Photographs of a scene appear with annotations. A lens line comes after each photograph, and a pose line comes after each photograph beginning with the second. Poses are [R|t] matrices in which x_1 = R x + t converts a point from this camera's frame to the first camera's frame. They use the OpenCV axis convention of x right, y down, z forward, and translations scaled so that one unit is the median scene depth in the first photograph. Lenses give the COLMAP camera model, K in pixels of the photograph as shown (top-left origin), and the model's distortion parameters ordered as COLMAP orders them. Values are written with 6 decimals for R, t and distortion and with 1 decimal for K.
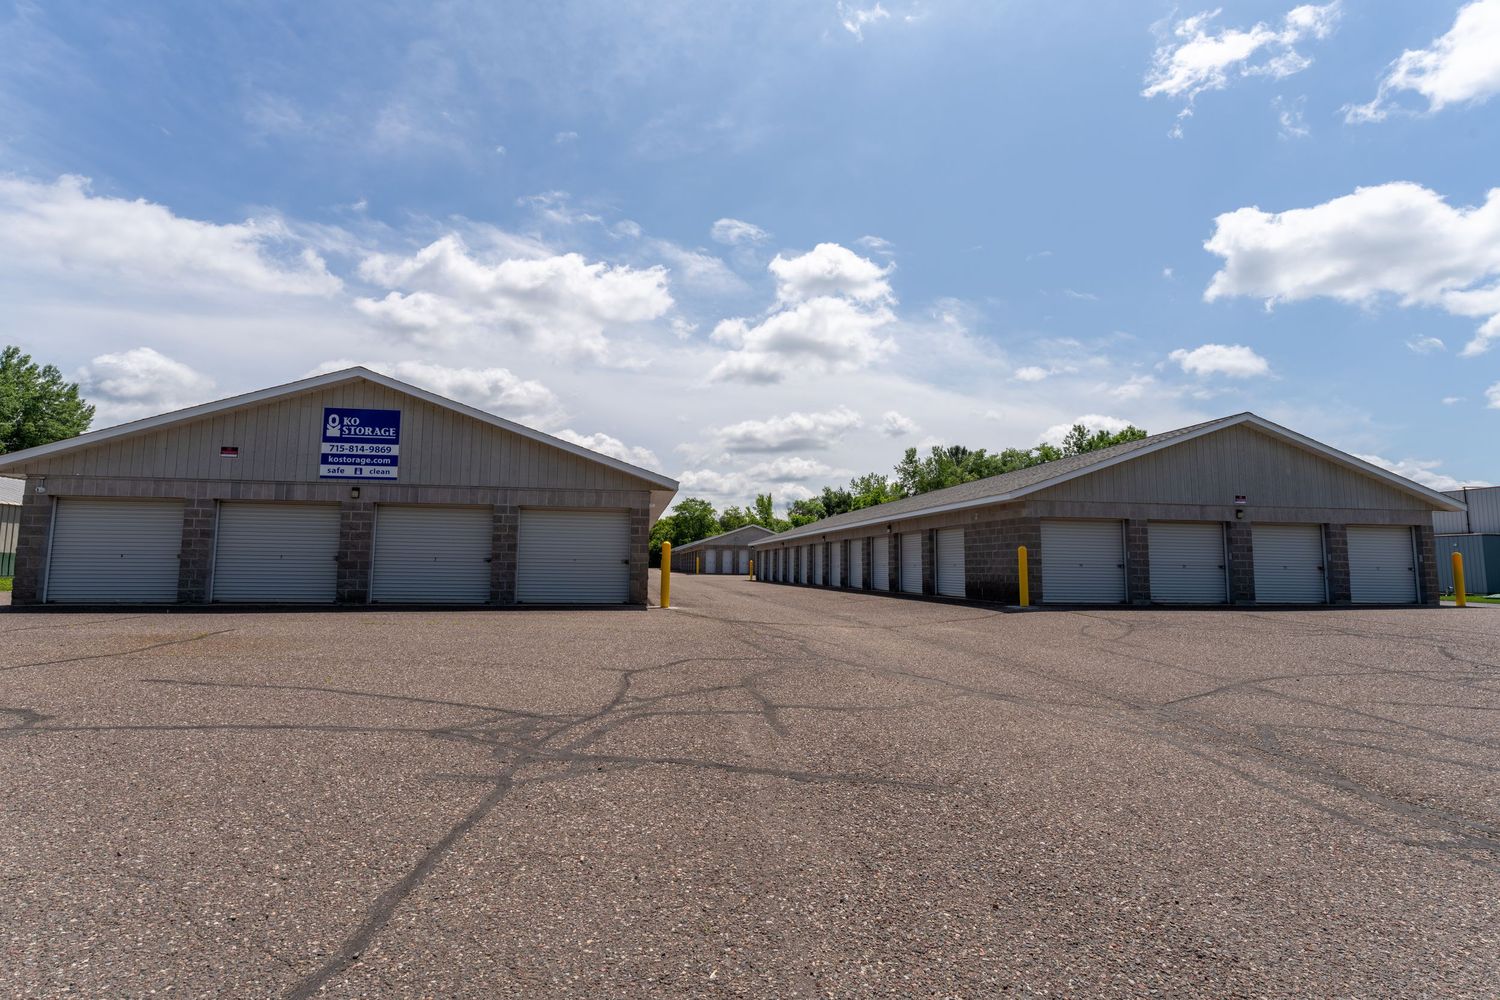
lens RADIAL K [[741.2, 0, 750.0], [0, 741.2, 500.0], [0, 0, 1]] dist [0.001383, -0.000348]
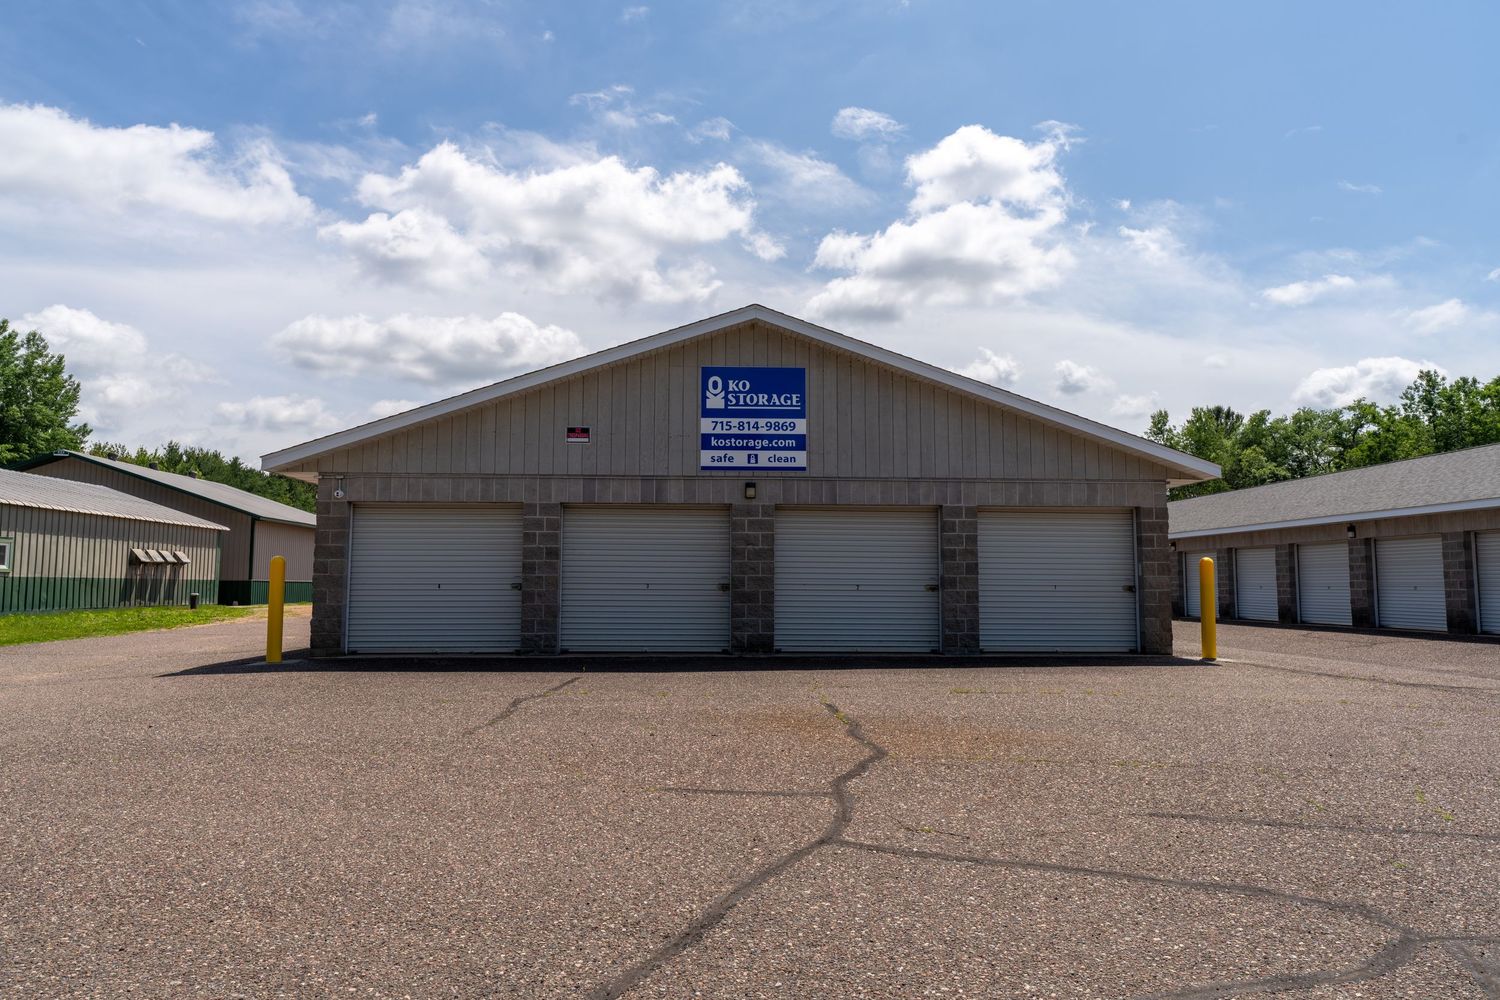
lens RADIAL K [[985.9, 0, 750.0], [0, 985.9, 500.0], [0, 0, 1]] dist [0.004051, 0.003639]
pose [[0.993865, -0.015353, -0.109532, -0.428600], [0.016644, 0.999802, 0.010887, -0.010900], [0.109344, -0.012643, 0.993924, 0.100146]]
